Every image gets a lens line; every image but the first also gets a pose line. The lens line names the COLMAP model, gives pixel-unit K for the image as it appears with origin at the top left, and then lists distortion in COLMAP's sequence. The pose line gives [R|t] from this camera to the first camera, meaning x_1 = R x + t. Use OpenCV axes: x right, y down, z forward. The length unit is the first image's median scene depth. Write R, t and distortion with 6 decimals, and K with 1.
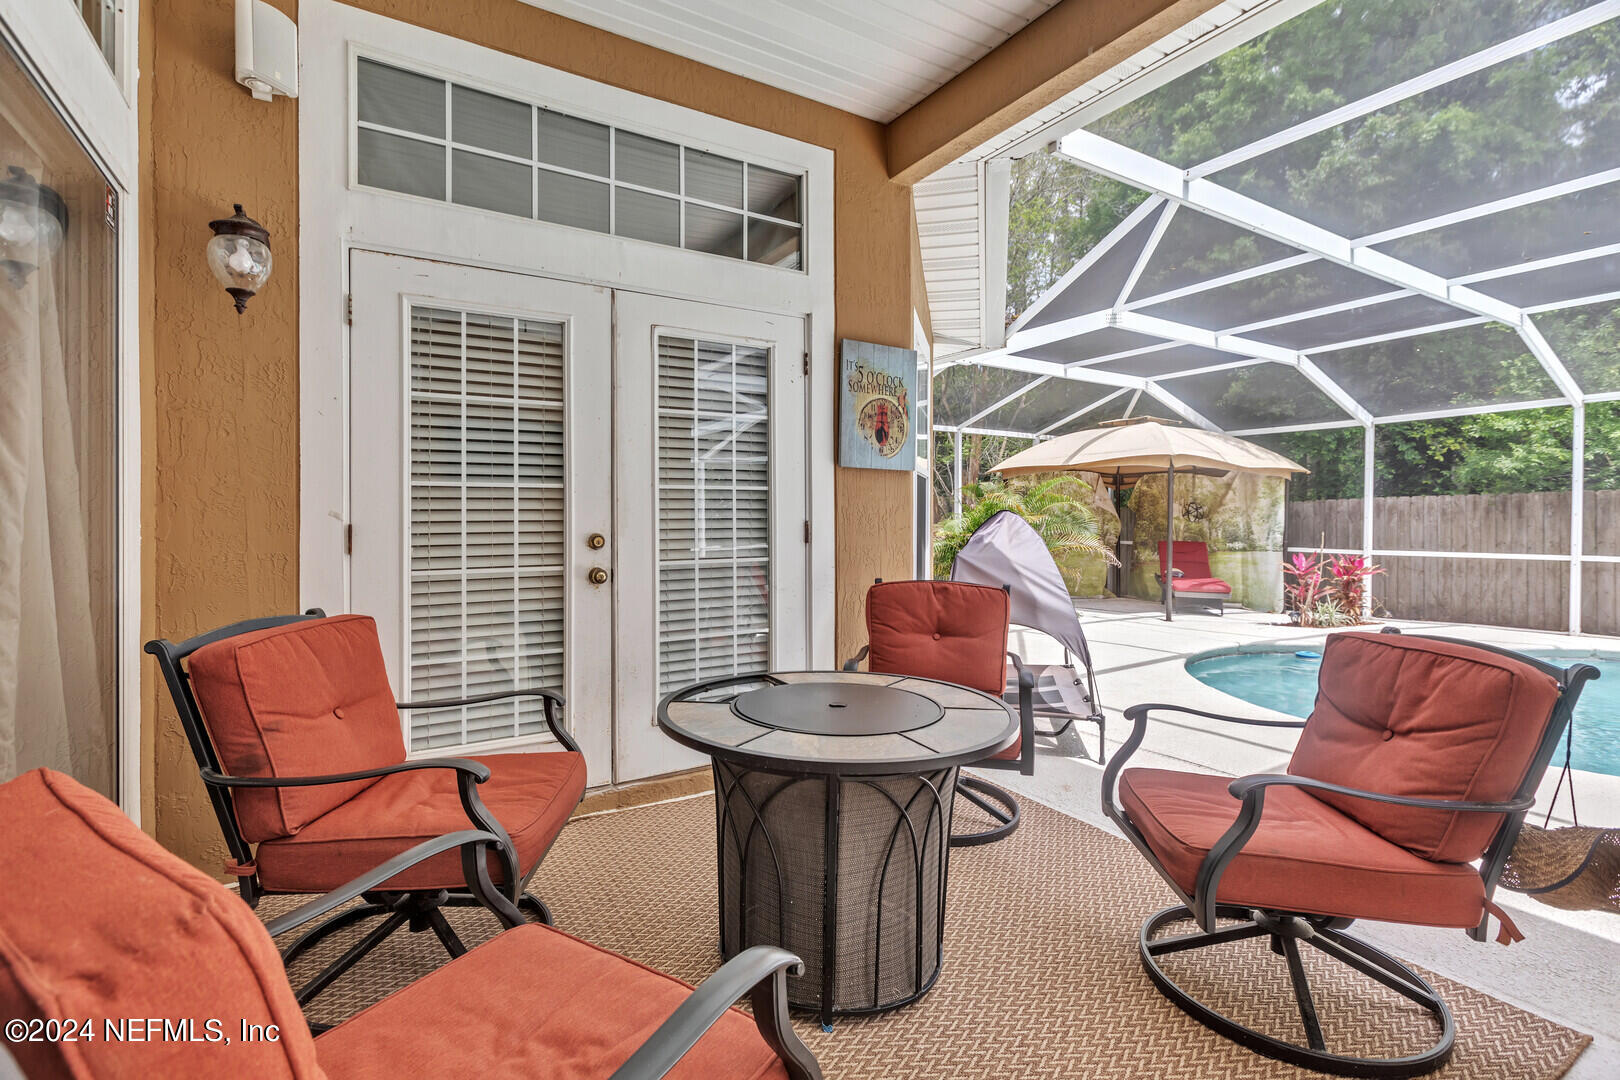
lens RADIAL K [[756.3, 0, 803.7], [0, 756.3, 520.2], [0, 0, 1]] dist [-0.003146, -0.000333]
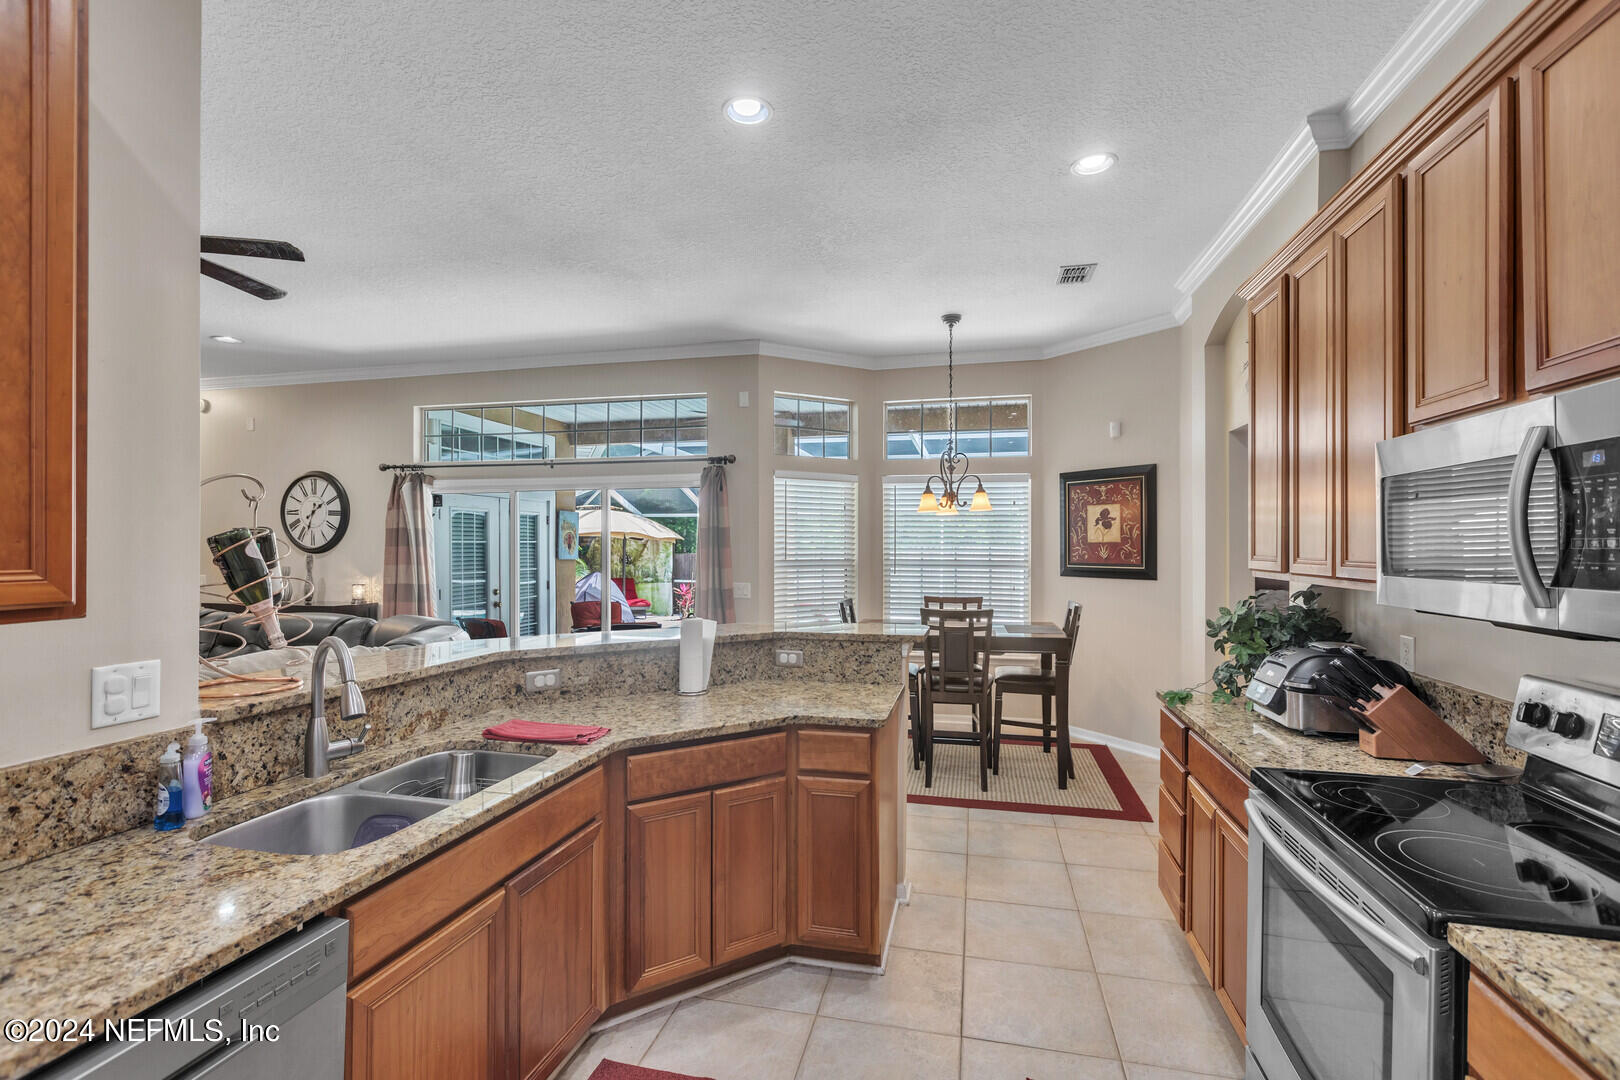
lens RADIAL K [[727.0, 0, 804.1], [0, 727.0, 535.4], [0, 0, 1]] dist [0.001283, 0.000586]
pose [[0.704638, 0.012077, 0.709464, -0.413763], [0.004182, 0.999767, -0.021173, -0.035157], [-0.709555, 0.017886, 0.704423, -0.498803]]
